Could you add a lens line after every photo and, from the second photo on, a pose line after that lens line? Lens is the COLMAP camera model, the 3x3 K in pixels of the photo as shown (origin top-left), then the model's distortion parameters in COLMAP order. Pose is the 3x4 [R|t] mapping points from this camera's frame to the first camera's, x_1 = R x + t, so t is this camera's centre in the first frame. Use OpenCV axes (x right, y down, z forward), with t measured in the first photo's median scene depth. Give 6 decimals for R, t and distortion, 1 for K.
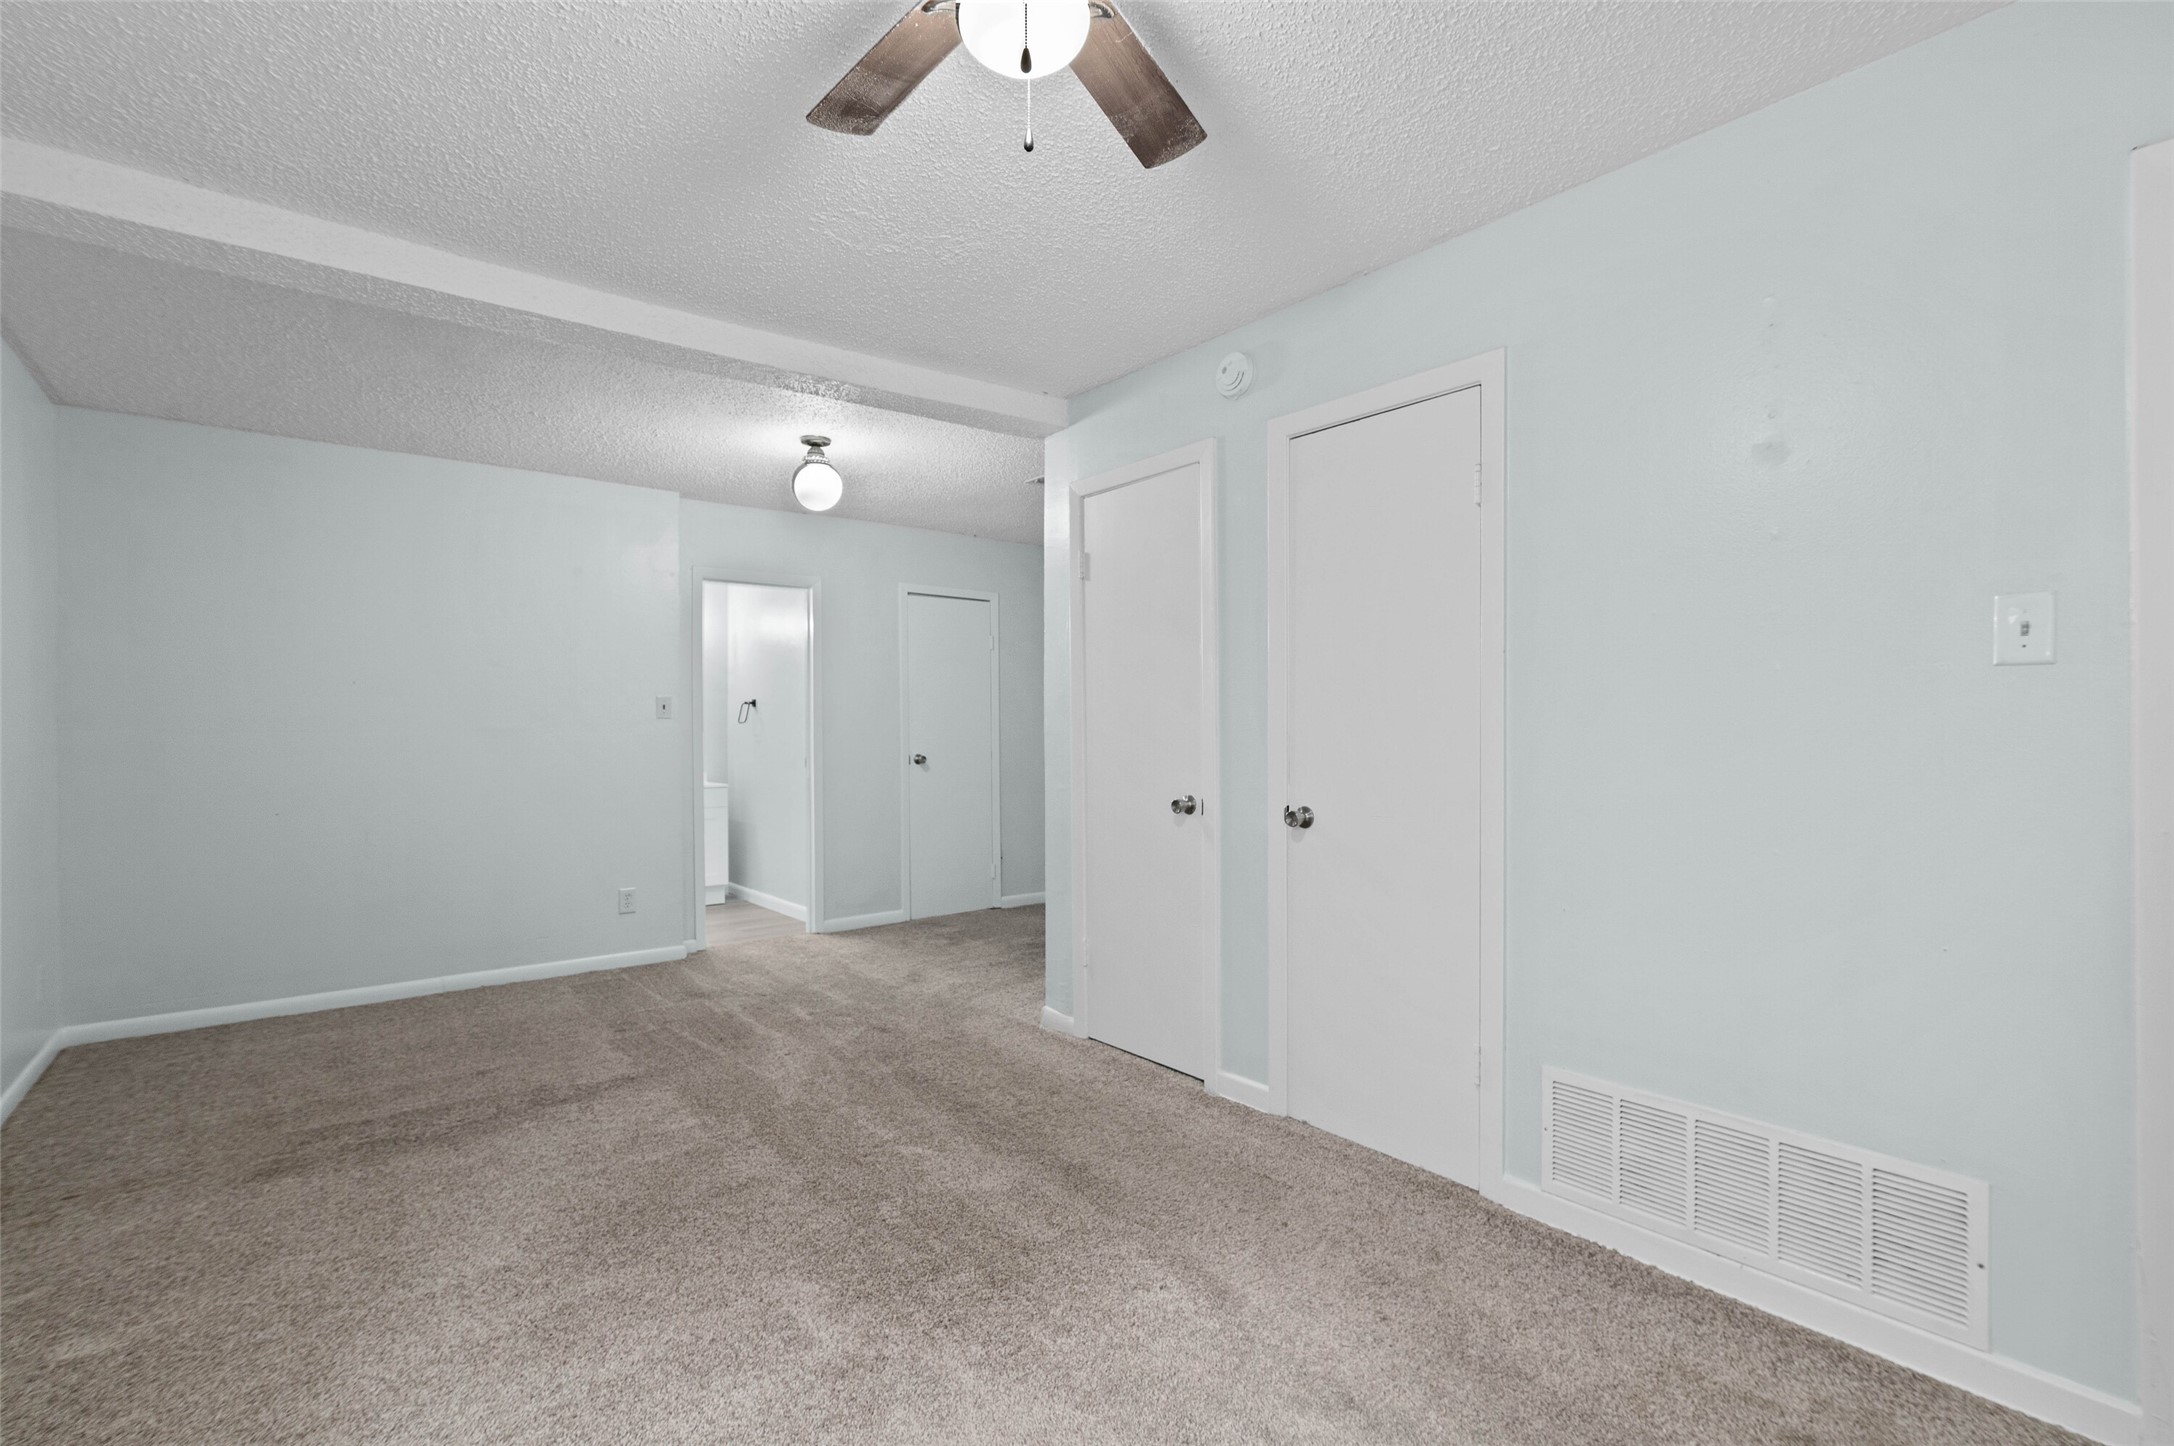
lens RADIAL K [[1007.4, 0, 1086.6], [0, 1007.4, 731.1], [0, 0, 1]] dist [-0.008585, 0.001101]
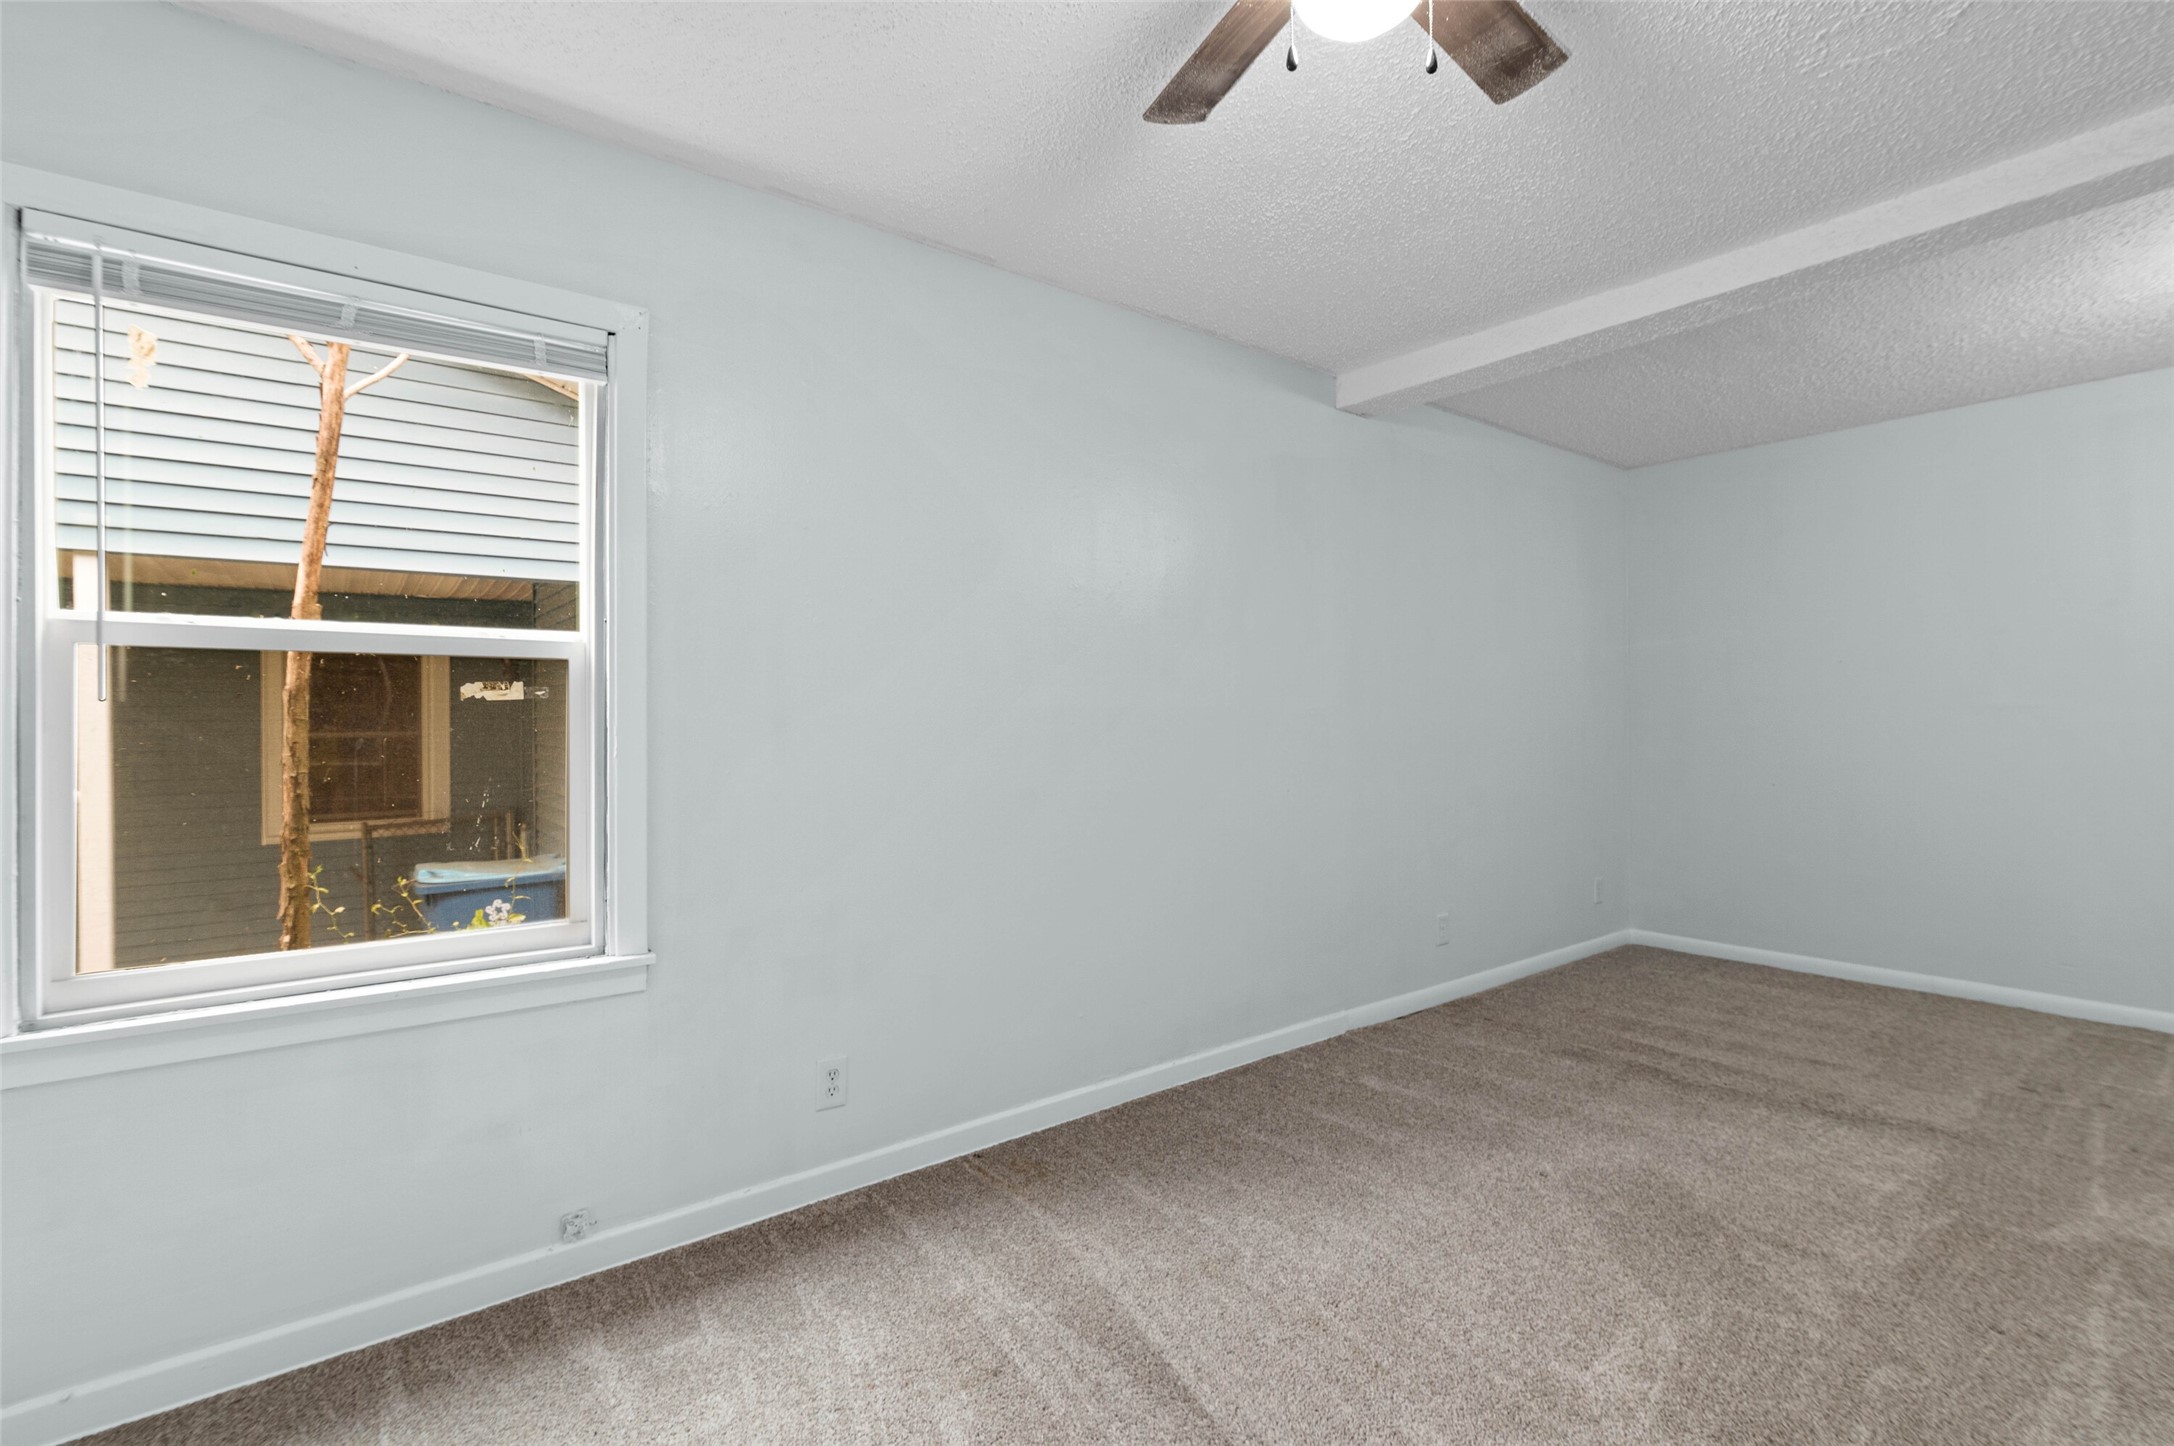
lens RADIAL K [[1007.4, 0, 1084.8], [0, 1007.4, 718.2], [0, 0, 1]] dist [-0.008585, 0.001101]
pose [[-0.028716, 0.007668, -0.999558, 0.424034], [0.003749, 0.999964, 0.007564, -0.002963], [0.999581, -0.003530, -0.028744, 0.353147]]
